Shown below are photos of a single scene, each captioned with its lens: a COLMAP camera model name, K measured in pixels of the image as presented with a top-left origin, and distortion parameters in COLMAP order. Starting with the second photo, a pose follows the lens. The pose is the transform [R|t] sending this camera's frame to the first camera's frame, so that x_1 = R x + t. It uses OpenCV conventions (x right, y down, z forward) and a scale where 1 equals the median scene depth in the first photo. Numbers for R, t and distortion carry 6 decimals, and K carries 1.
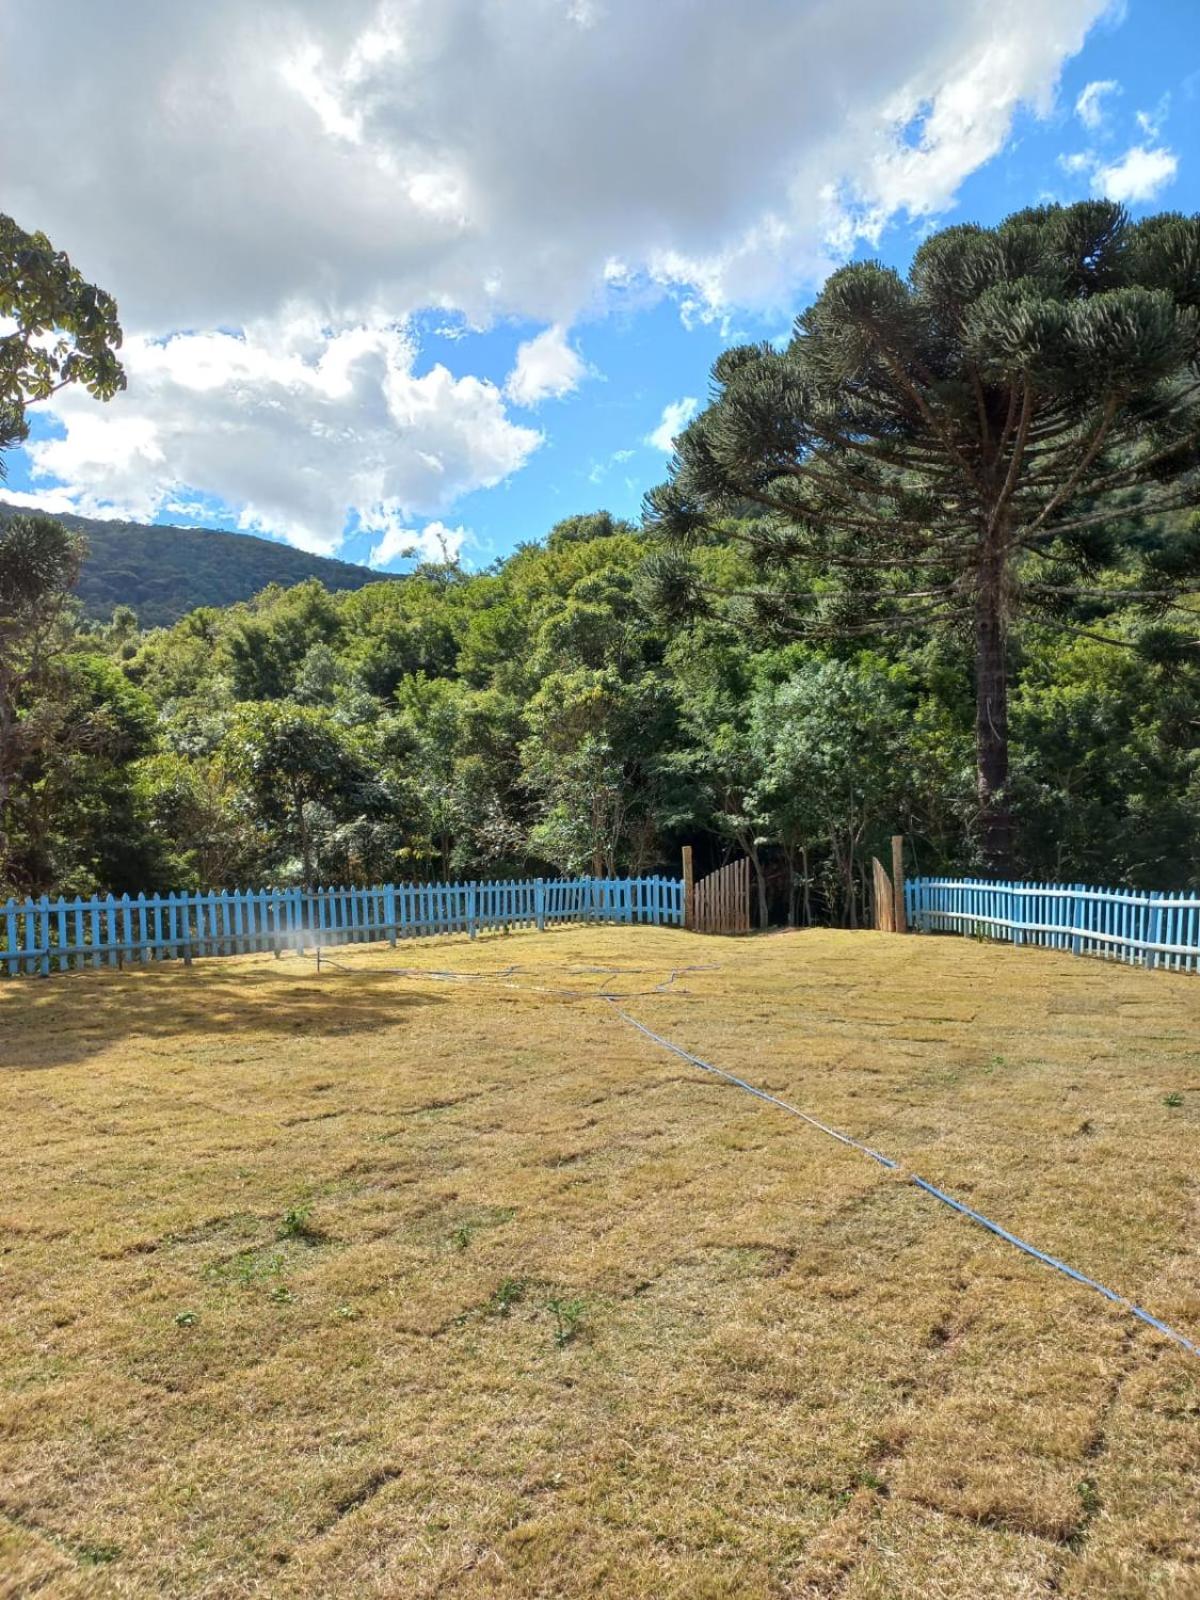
lens RADIAL K [[1211.2, 0, 601.0], [0, 1211.2, 802.4], [0, 0, 1]] dist [0.066835, -0.027664]
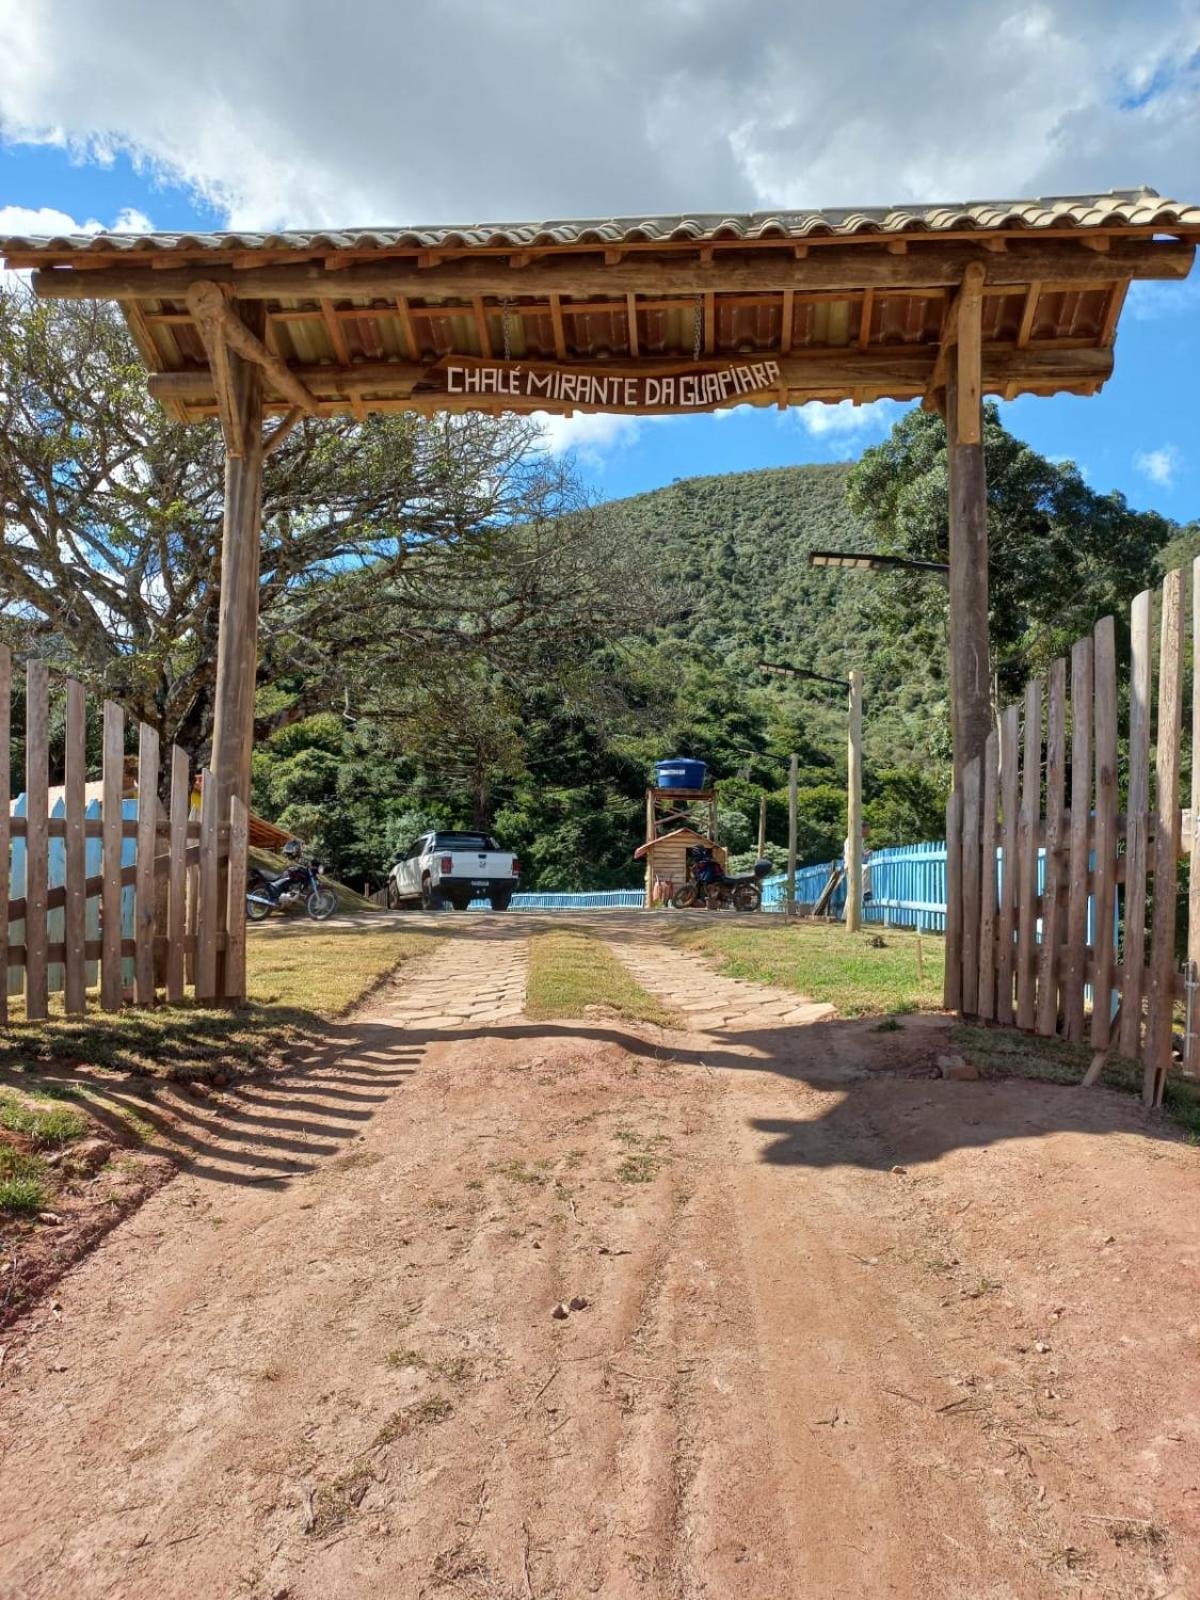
lens RADIAL K [[1211.2, 0, 594.9], [0, 1211.2, 795.4], [0, 0, 1]] dist [0.066835, -0.027664]
pose [[0.944997, 0.025250, 0.326104, -0.270086], [-0.011444, 0.998958, -0.044184, -0.037542], [-0.326880, 0.038021, 0.944301, -1.412186]]
